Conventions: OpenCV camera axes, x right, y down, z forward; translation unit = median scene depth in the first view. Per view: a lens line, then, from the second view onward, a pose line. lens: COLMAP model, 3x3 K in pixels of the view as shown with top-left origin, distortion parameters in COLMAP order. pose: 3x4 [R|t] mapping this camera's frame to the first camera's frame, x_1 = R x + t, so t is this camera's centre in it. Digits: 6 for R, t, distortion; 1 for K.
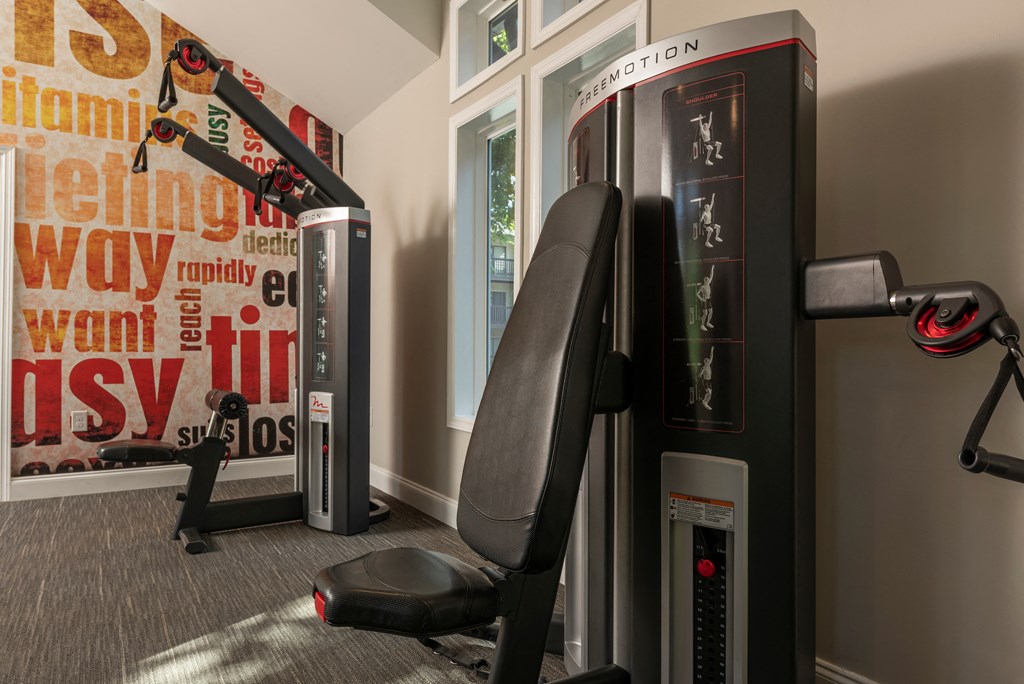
lens RADIAL K [[692.3, 0, 512.0], [0, 692.3, 342.0], [0, 0, 1]] dist [0.023275, 0.001601]
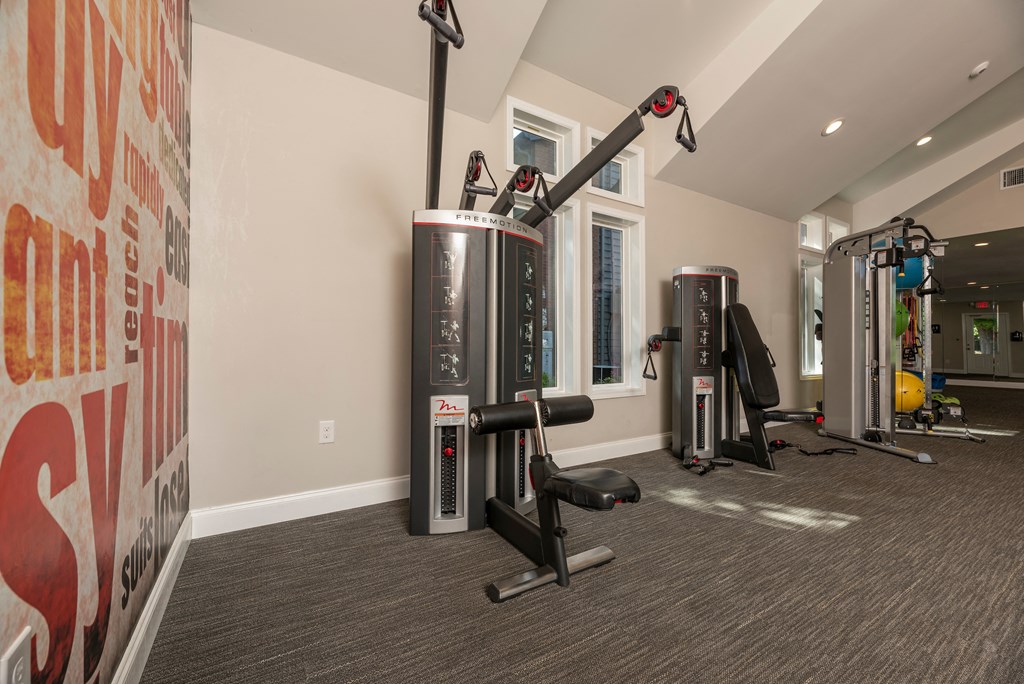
lens RADIAL K [[410.4, 0, 512.0], [0, 410.4, 342.0], [0, 0, 1]] dist [0.000784, 0.000043]
pose [[-0.020739, 0.005011, 0.999772, -0.780194], [-0.014447, 0.999882, -0.005311, -0.001079], [-0.999681, -0.014554, -0.020664, 0.865371]]
